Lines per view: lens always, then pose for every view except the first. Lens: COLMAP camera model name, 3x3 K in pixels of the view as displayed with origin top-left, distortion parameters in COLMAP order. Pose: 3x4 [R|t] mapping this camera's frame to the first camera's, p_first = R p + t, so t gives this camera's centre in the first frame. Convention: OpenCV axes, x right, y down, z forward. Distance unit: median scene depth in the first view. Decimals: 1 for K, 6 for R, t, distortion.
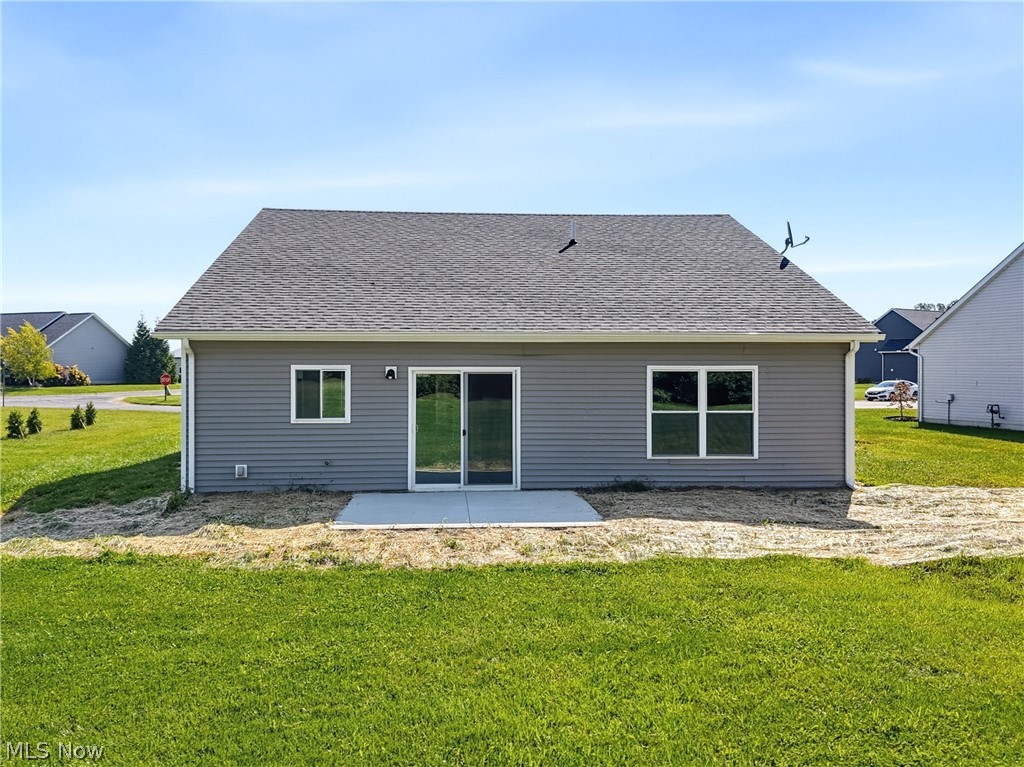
lens RADIAL K [[822.0, 0, 541.6], [0, 822.0, 382.4], [0, 0, 1]] dist [0.002903, -0.012890]
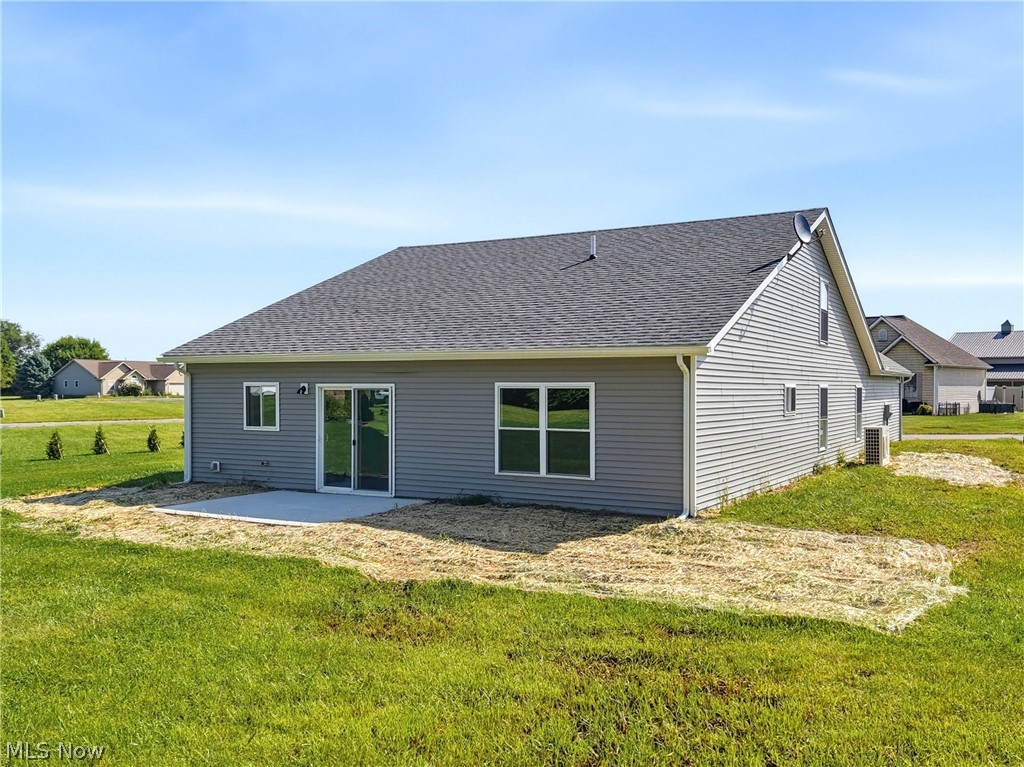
lens RADIAL K [[822.0, 0, 541.6], [0, 822.0, 382.4], [0, 0, 1]] dist [0.002903, -0.012890]
pose [[0.883931, -0.000371, -0.467618, 0.655134], [-0.006810, 0.999883, -0.013666, -0.007007], [0.467568, 0.015264, 0.883825, 0.127620]]
